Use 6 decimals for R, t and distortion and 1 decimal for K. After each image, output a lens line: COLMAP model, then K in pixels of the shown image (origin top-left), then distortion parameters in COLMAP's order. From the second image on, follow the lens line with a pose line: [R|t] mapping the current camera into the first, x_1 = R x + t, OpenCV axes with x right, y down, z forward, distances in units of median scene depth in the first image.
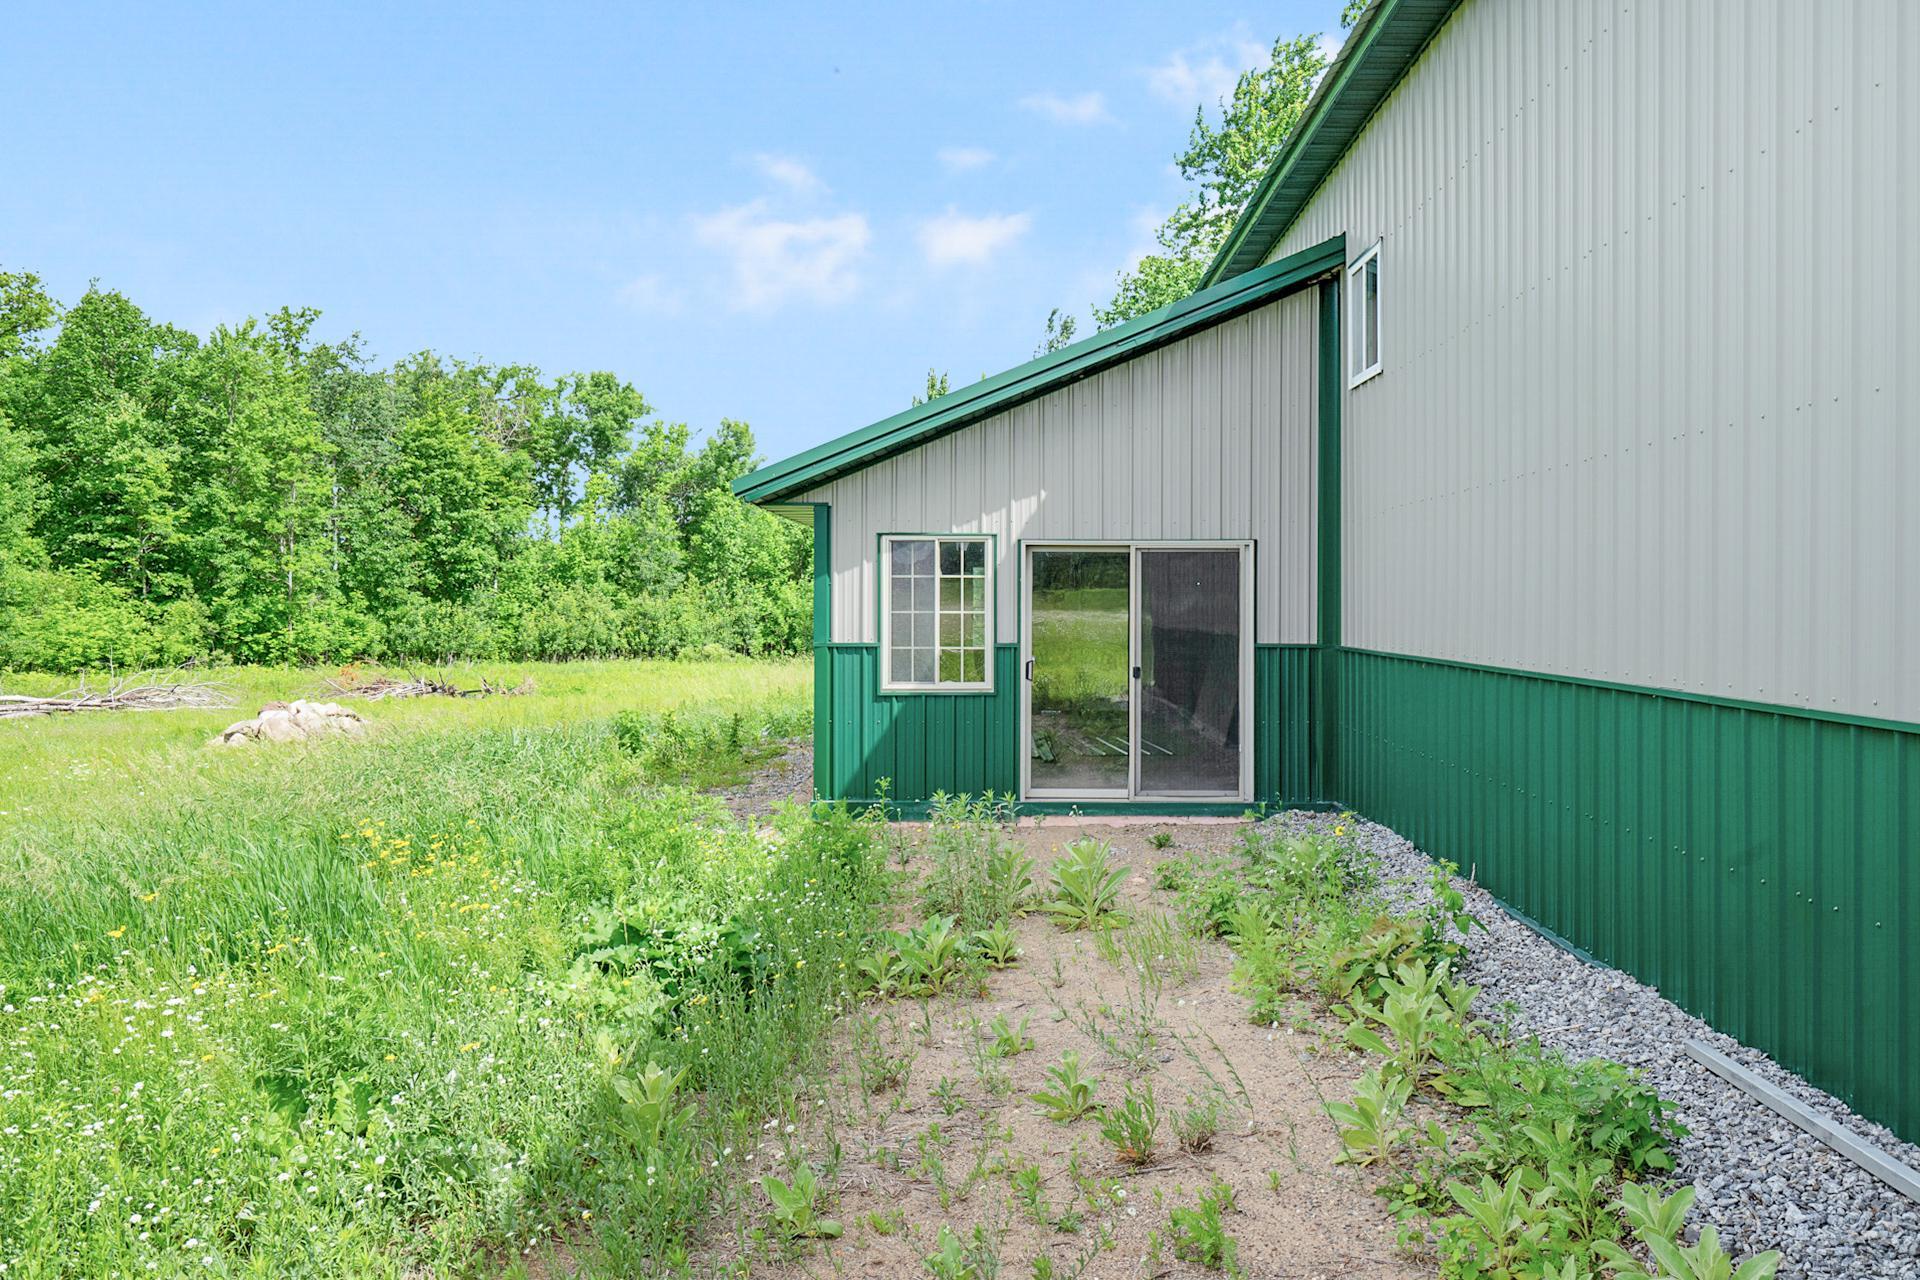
lens RADIAL K [[1325.2, 0, 1005.2], [0, 1325.2, 607.0], [0, 0, 1]] dist [0.002998, 0.005924]
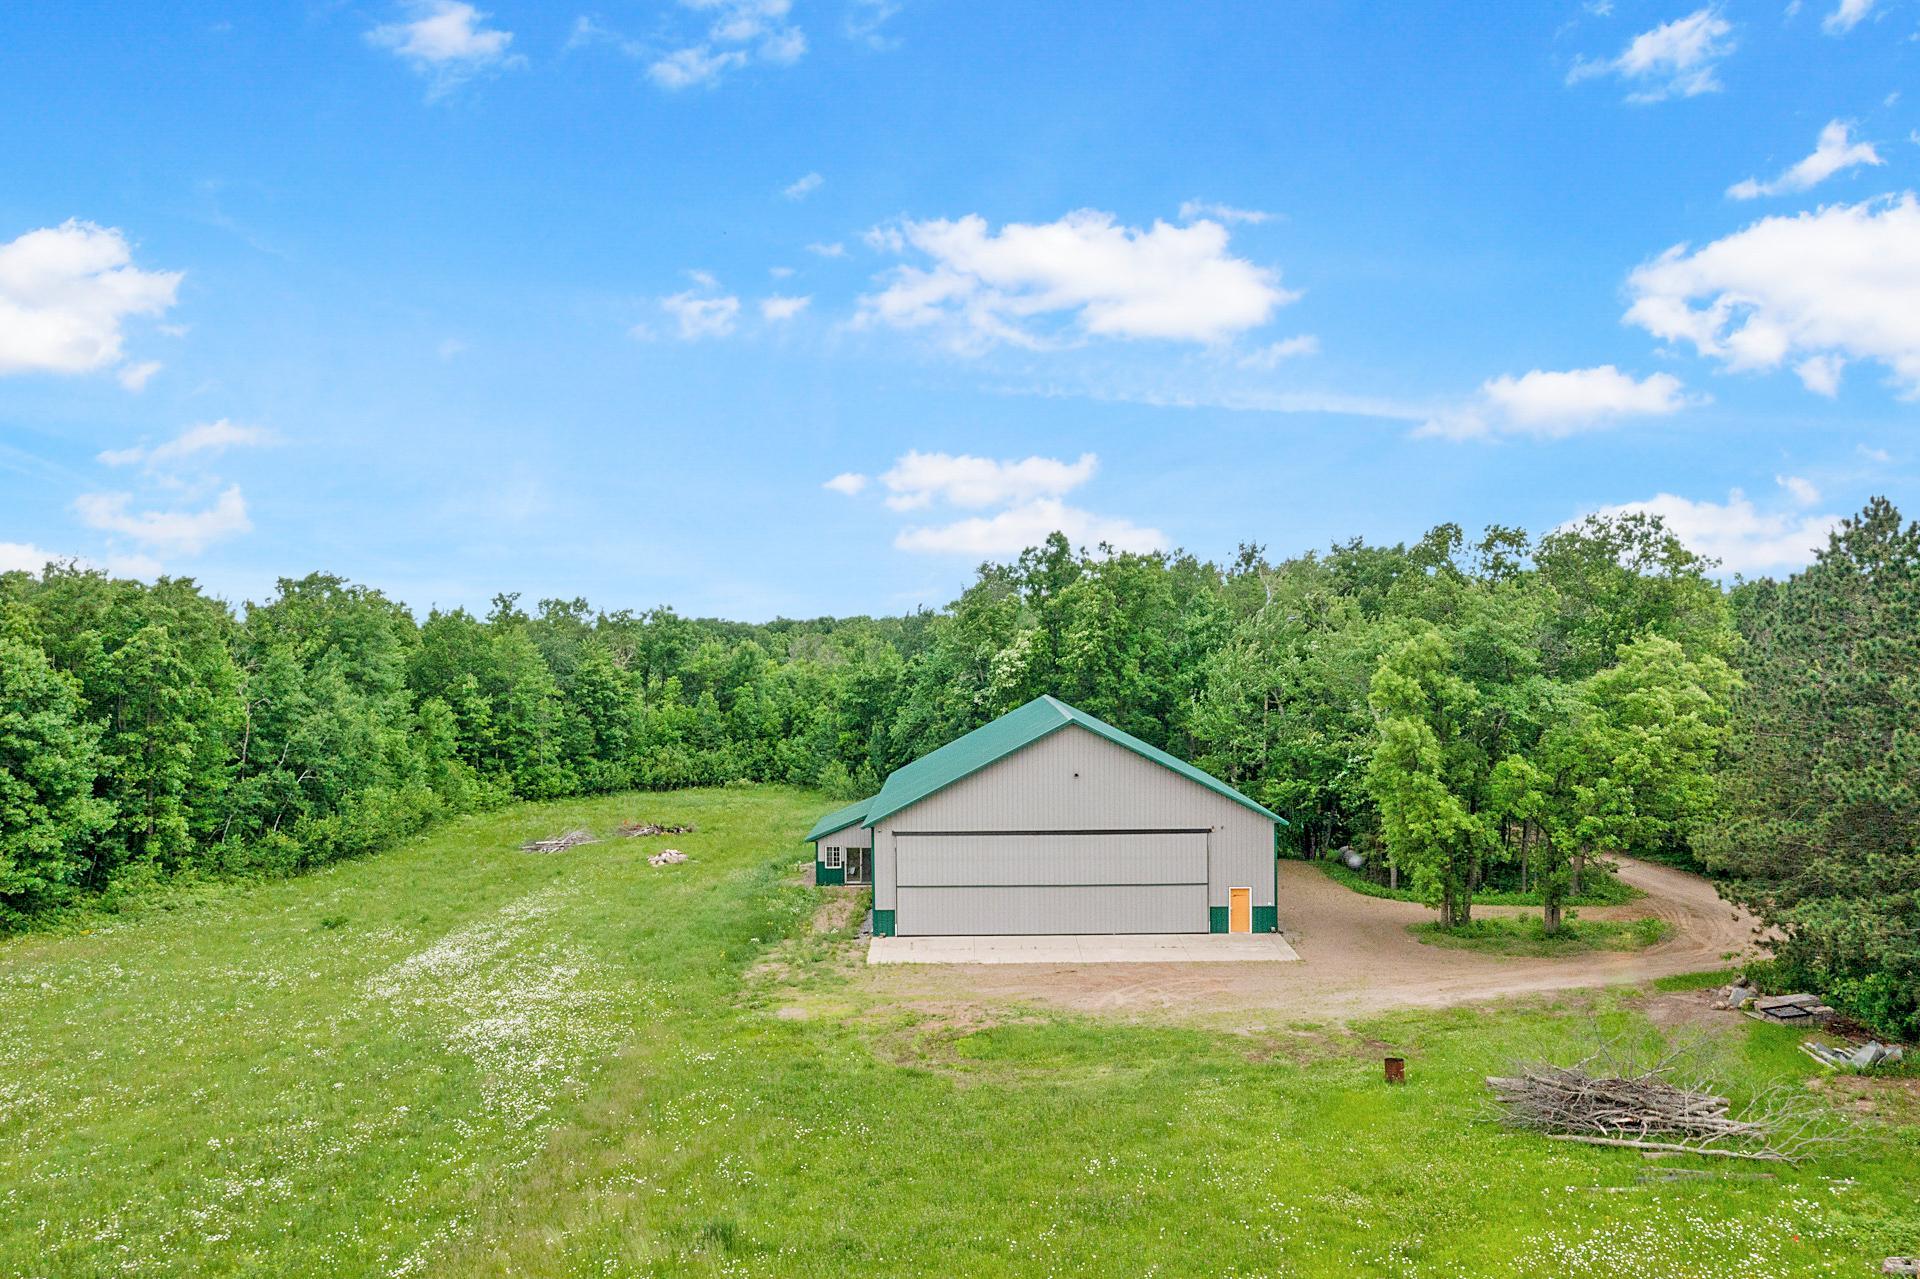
lens RADIAL K [[1354.5, 0, 960.0], [0, 1354.5, 639.5], [0, 0, 1]] dist [-0.008463, 0.002625]
pose [[0.999912, -0.011540, -0.006618, 0.113251], [0.011563, 0.999927, 0.003472, -0.193405], [0.006577, -0.003548, 0.999972, -1.026070]]
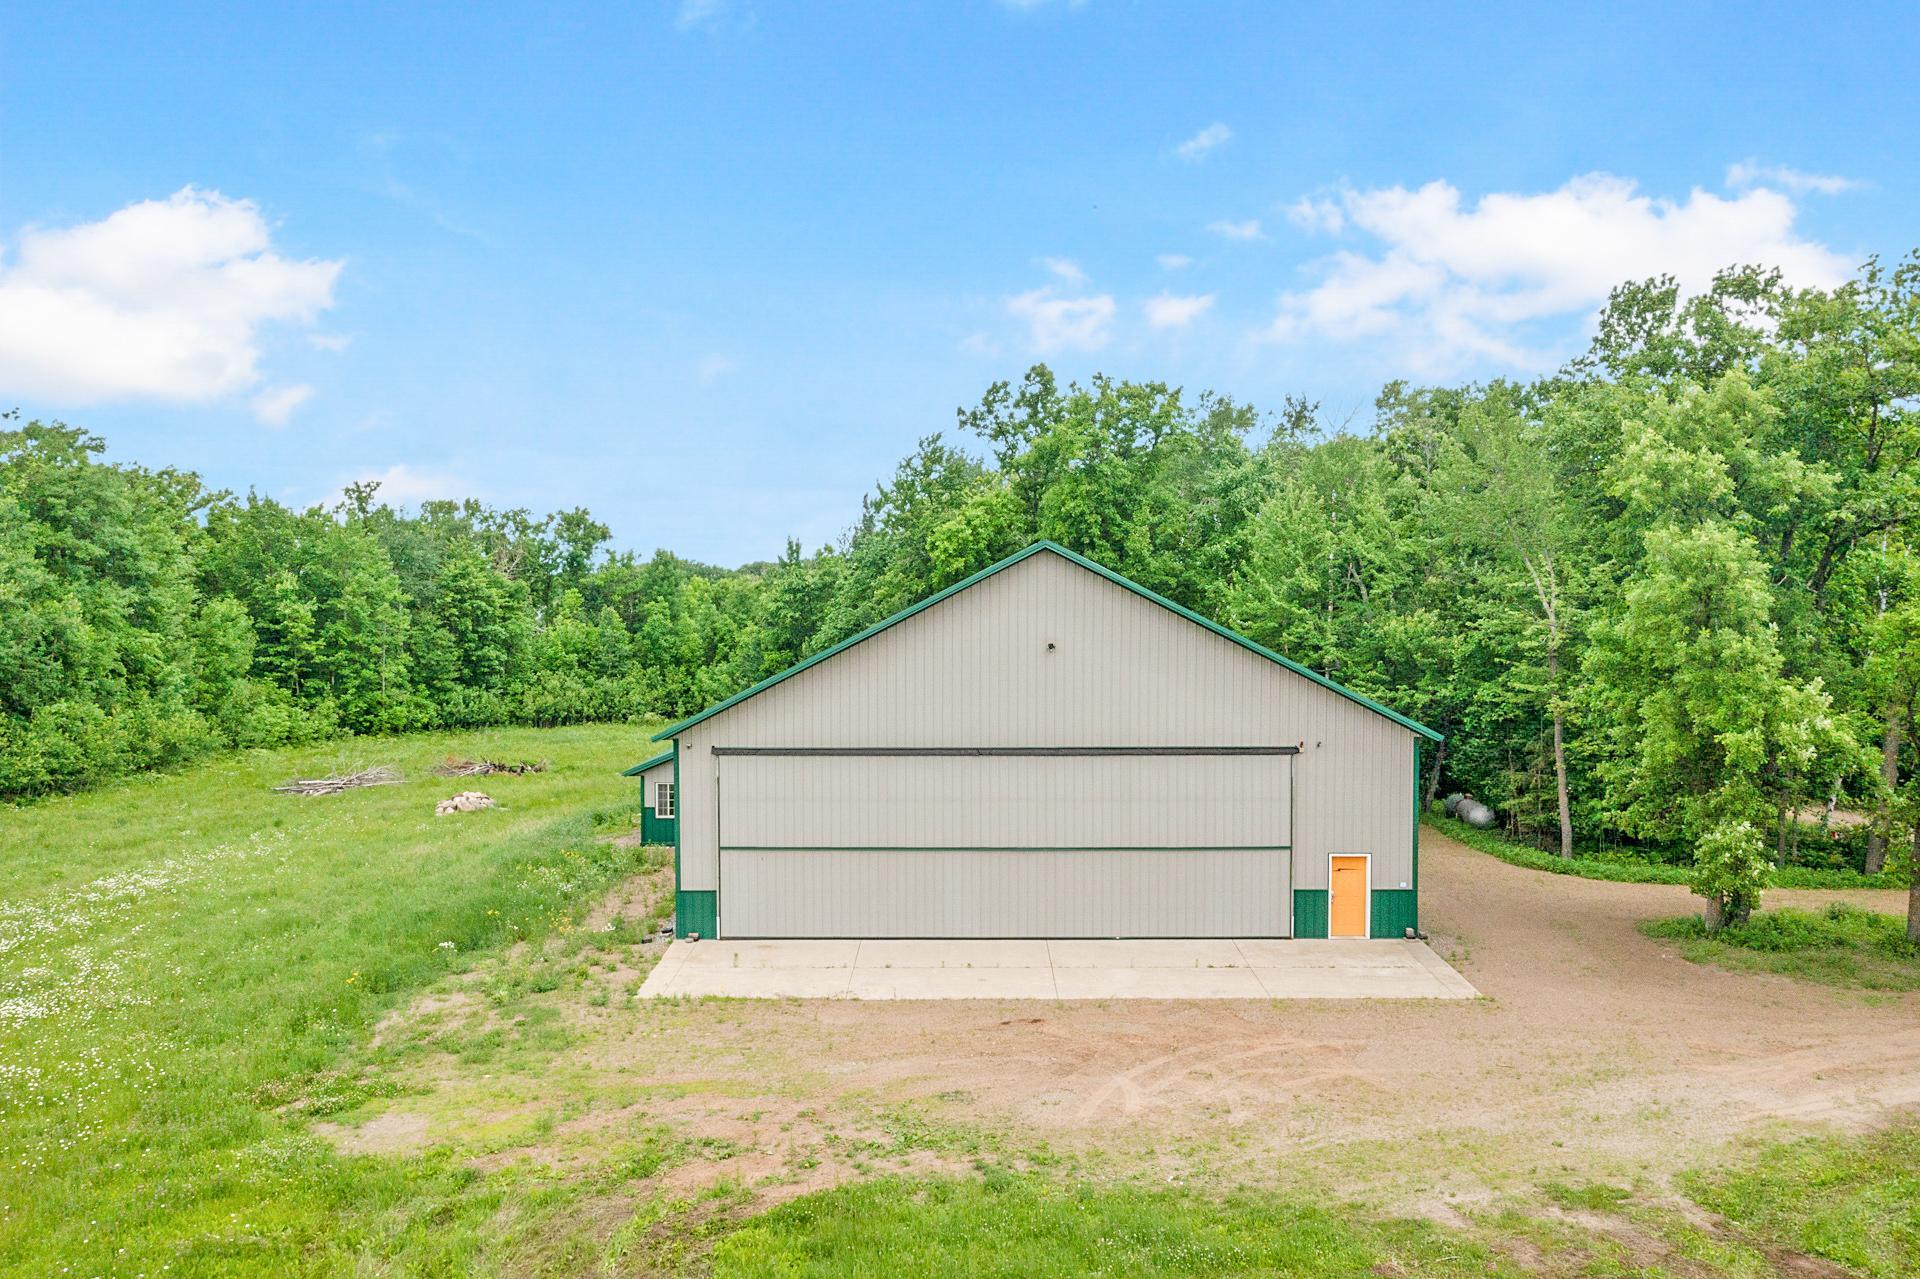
lens RADIAL K [[1326.6, 0, 960.0], [0, 1326.6, 639.5], [0, 0, 1]] dist [-0.009179, -0.002272]
pose [[0.999980, -0.002889, -0.005668, 0.157304], [0.003045, 0.999612, 0.027698, -0.107602], [0.005586, -0.027715, 0.999600, -0.563862]]
